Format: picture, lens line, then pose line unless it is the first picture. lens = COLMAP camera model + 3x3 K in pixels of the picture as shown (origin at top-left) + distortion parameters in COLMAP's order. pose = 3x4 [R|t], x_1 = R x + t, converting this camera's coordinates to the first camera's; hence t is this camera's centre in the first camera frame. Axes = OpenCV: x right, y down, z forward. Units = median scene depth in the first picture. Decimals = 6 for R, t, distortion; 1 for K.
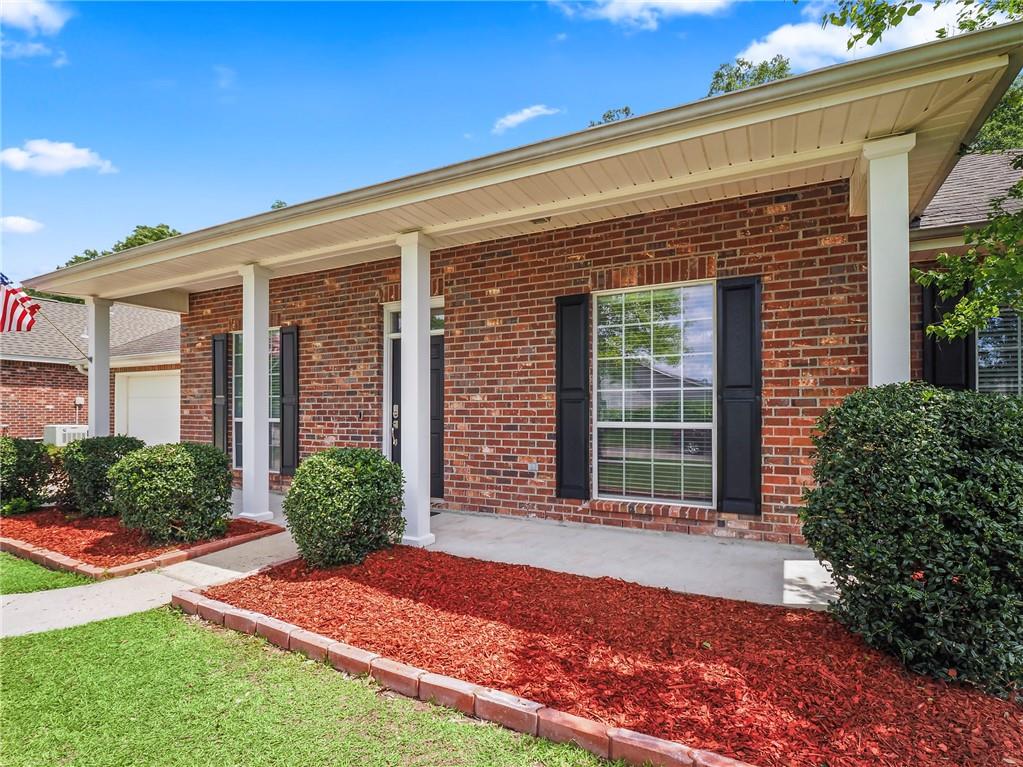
lens RADIAL K [[518.6, 0, 509.5], [0, 518.6, 409.2], [0, 0, 1]] dist [-0.013556, -0.000628]
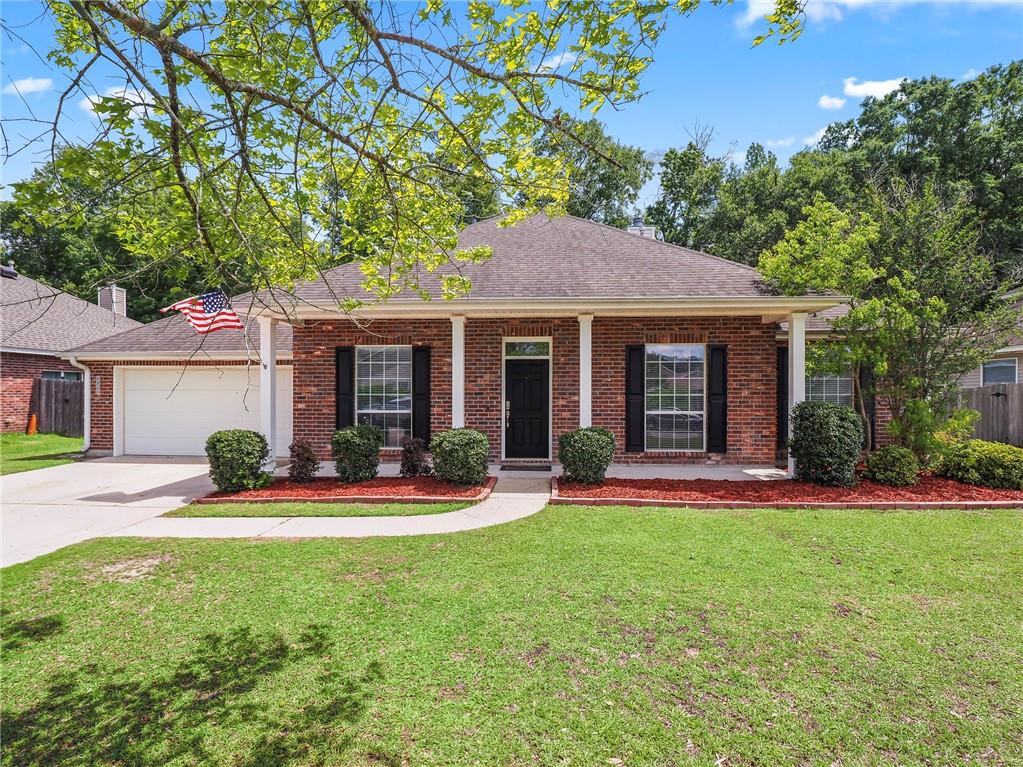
lens RADIAL K [[518.6, 0, 504.3], [0, 518.6, 393.4], [0, 0, 1]] dist [-0.013556, -0.000628]
pose [[0.916242, -0.000872, 0.400624, -1.112508], [-0.001431, 0.999984, 0.005449, -0.052660], [-0.400622, -0.005566, 0.916227, -0.566769]]
